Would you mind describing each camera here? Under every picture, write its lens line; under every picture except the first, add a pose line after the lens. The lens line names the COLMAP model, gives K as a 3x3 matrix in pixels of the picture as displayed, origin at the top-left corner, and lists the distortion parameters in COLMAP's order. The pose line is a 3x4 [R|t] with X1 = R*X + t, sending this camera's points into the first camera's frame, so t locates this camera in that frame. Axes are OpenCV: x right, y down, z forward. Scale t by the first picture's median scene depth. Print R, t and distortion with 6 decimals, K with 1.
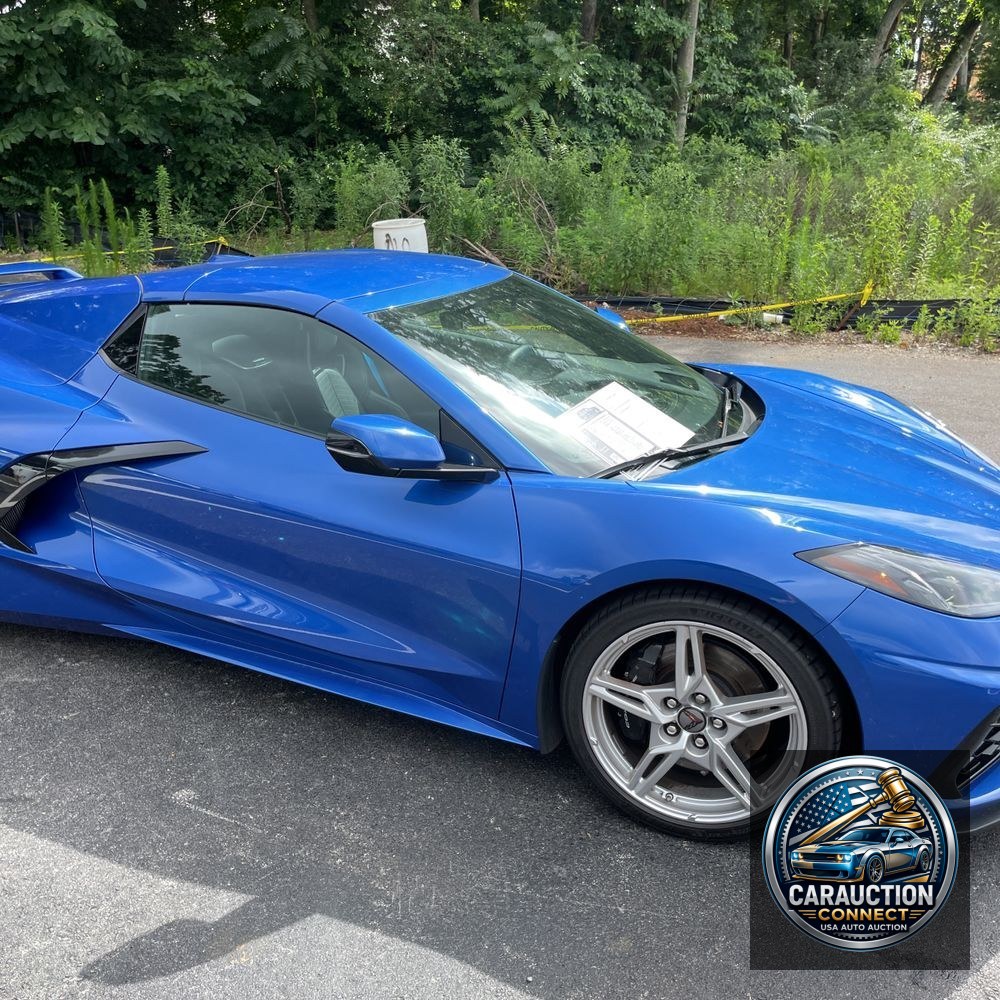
lens RADIAL K [[1045.2, 0, 481.5], [0, 1045.2, 488.5], [0, 0, 1]] dist [0.094326, -0.133157]
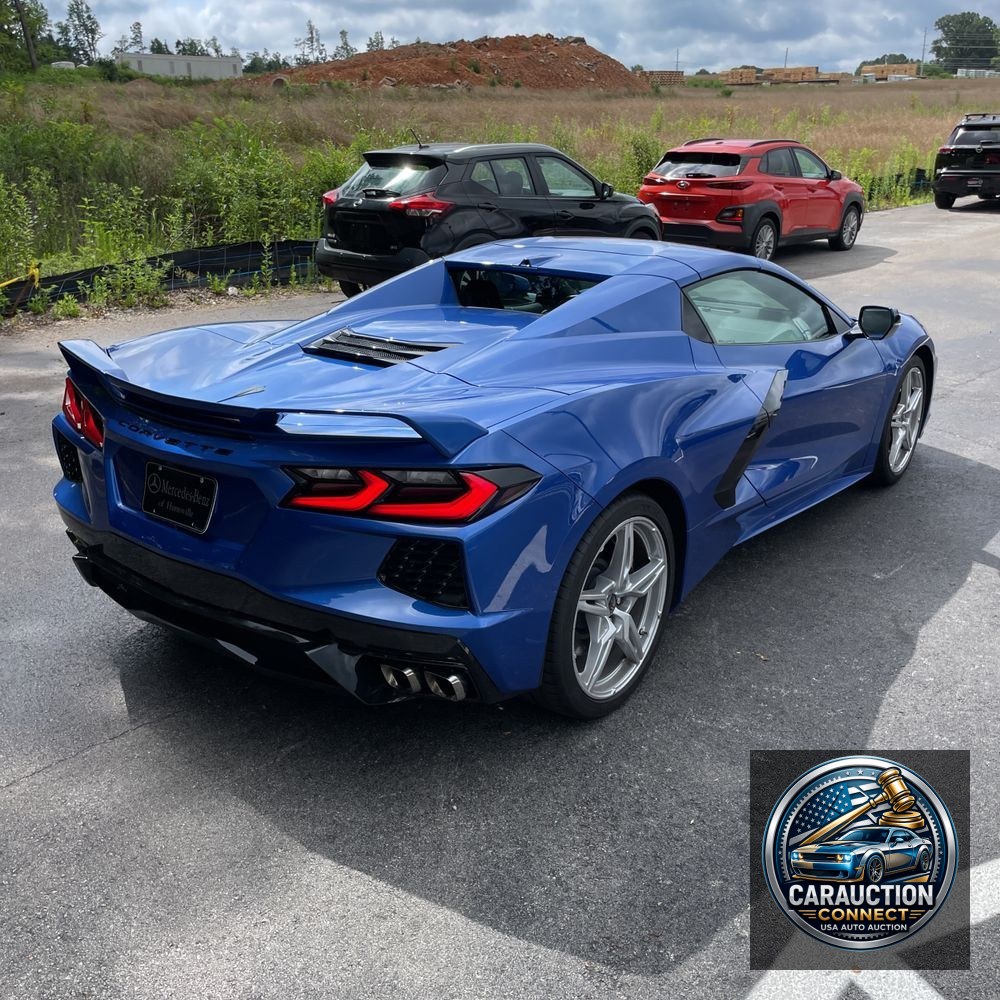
lens RADIAL K [[1040.3, 0, 500.0], [0, 1040.3, 500.0], [0, 0, 1]] dist [0.089992, -0.130524]
pose [[0.270306, -0.334825, 0.902678, -0.375416], [0.299713, 0.920256, 0.251597, -0.076906], [-0.914936, 0.202536, 0.349102, 0.200117]]
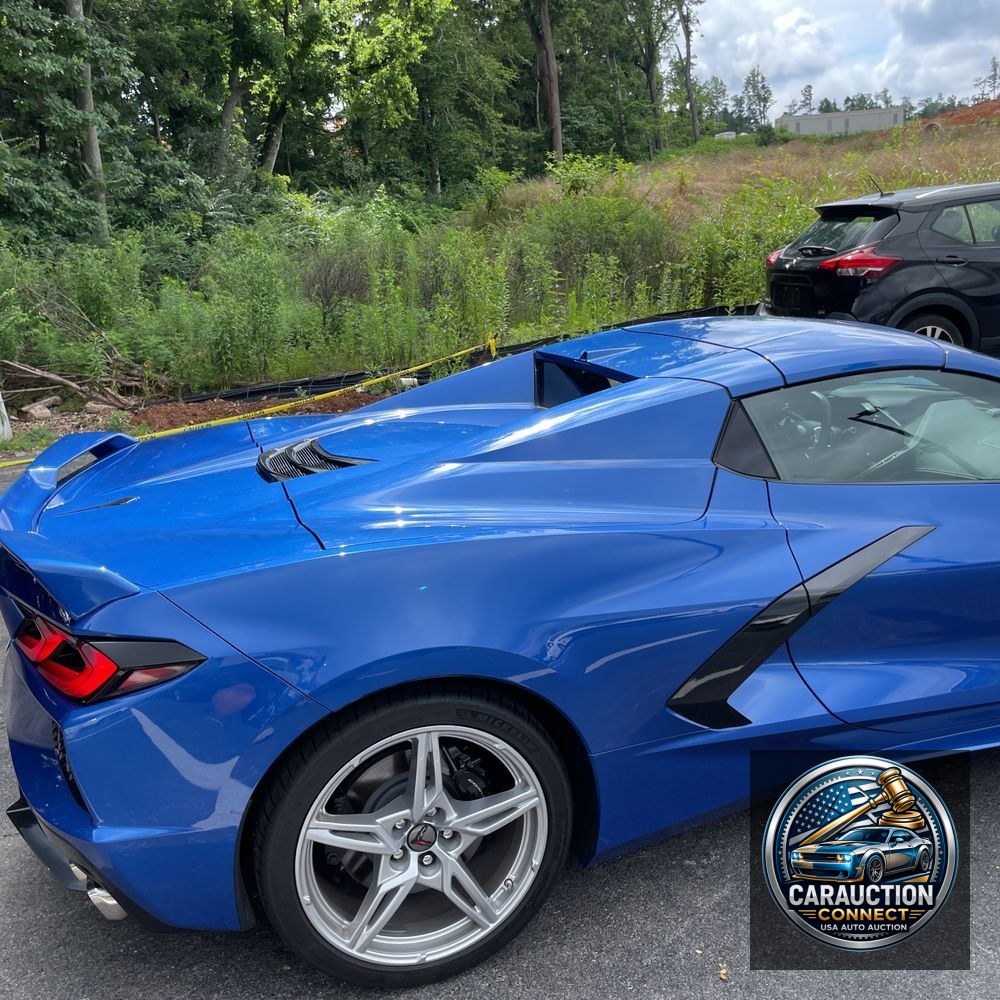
lens RADIAL K [[1045.2, 0, 481.5], [0, 1045.2, 488.5], [0, 0, 1]] dist [0.094326, -0.133157]
pose [[0.762442, -0.234332, 0.603134, -0.249091], [0.281363, 0.959449, 0.017089, -0.043993], [-0.582681, 0.156670, 0.797457, 0.112286]]
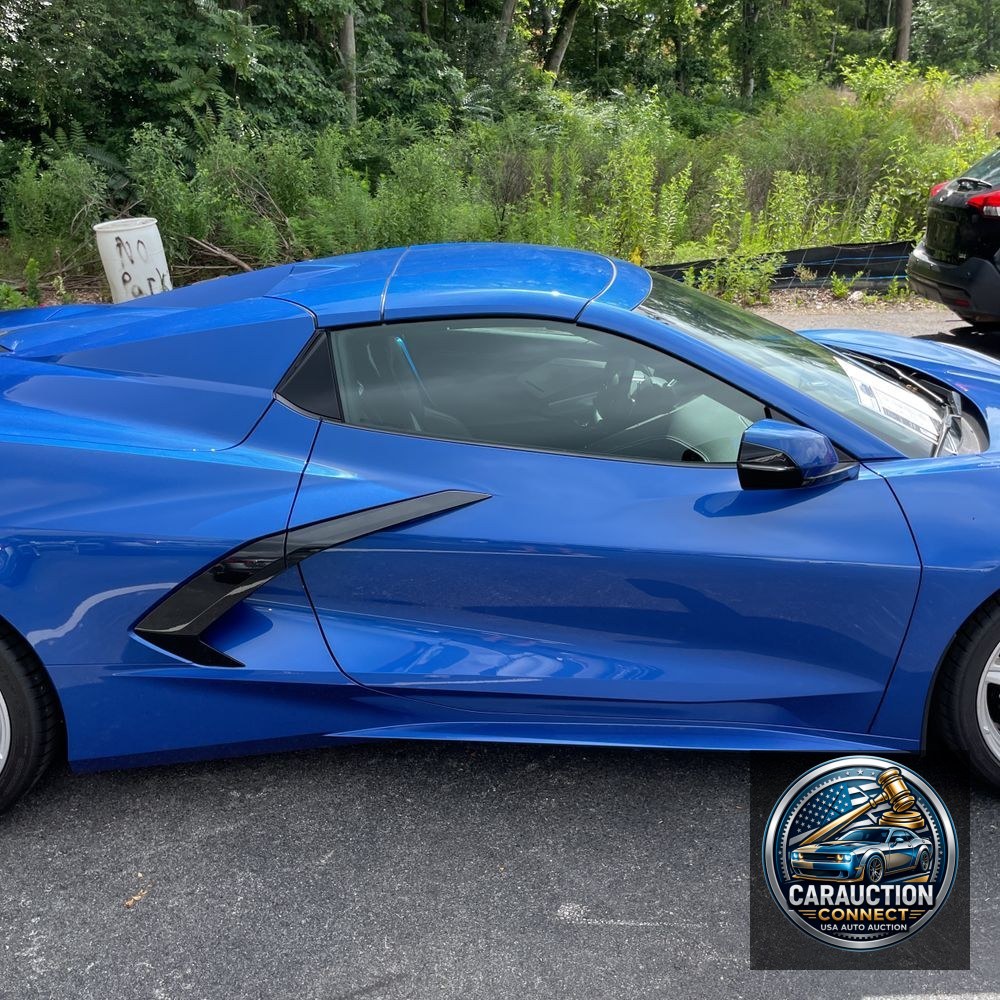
lens RADIAL K [[1047.0, 0, 500.0], [0, 1047.0, 500.0], [0, 0, 1]] dist [0.077084, -0.113915]
pose [[0.921683, -0.162533, 0.352254, -0.122342], [0.155221, 0.986658, 0.049112, -0.016298], [-0.355537, 0.009412, 0.934615, 0.052752]]
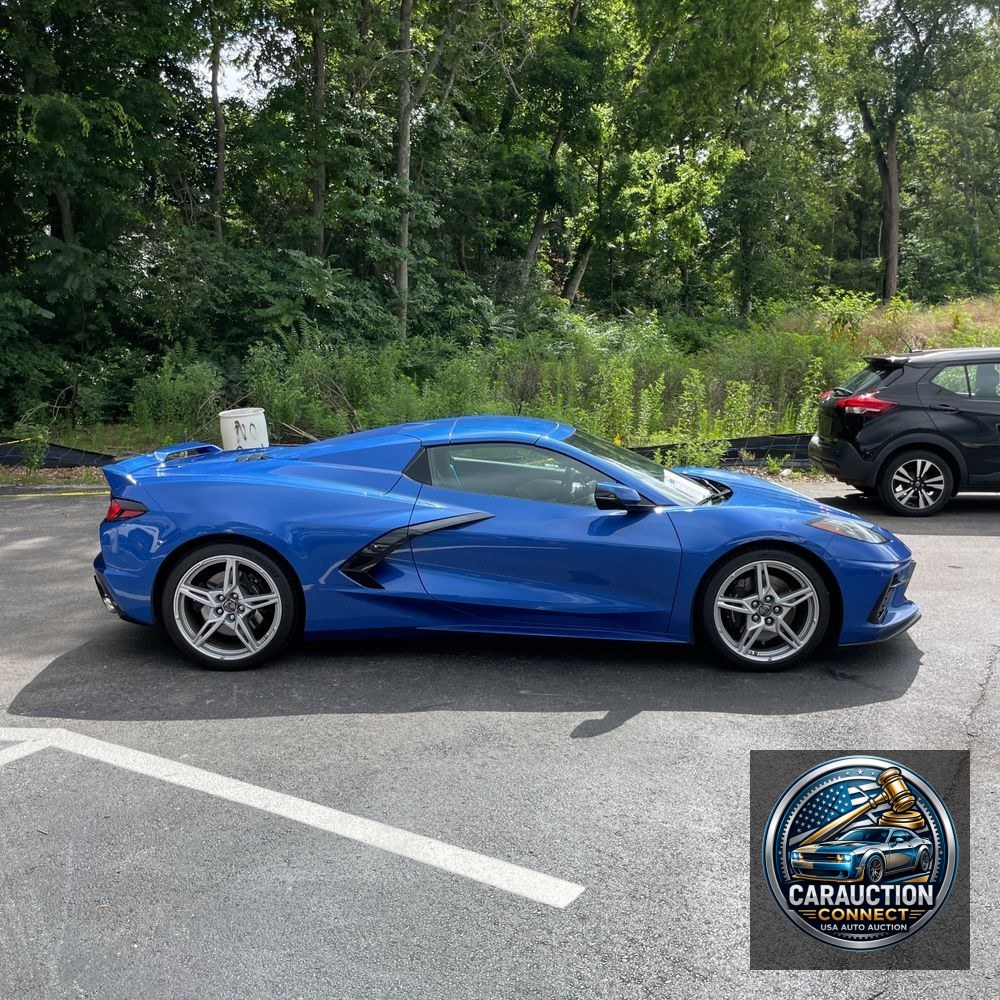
lens RADIAL K [[1057.3, 0, 468.6], [0, 1057.3, 474.4], [0, 0, 1]] dist [0.136284, -0.219827]
pose [[0.942068, -0.068797, 0.328291, -0.209419], [0.128769, 0.977922, -0.164584, 0.045128], [-0.309720, 0.197323, 0.930128, -0.175554]]
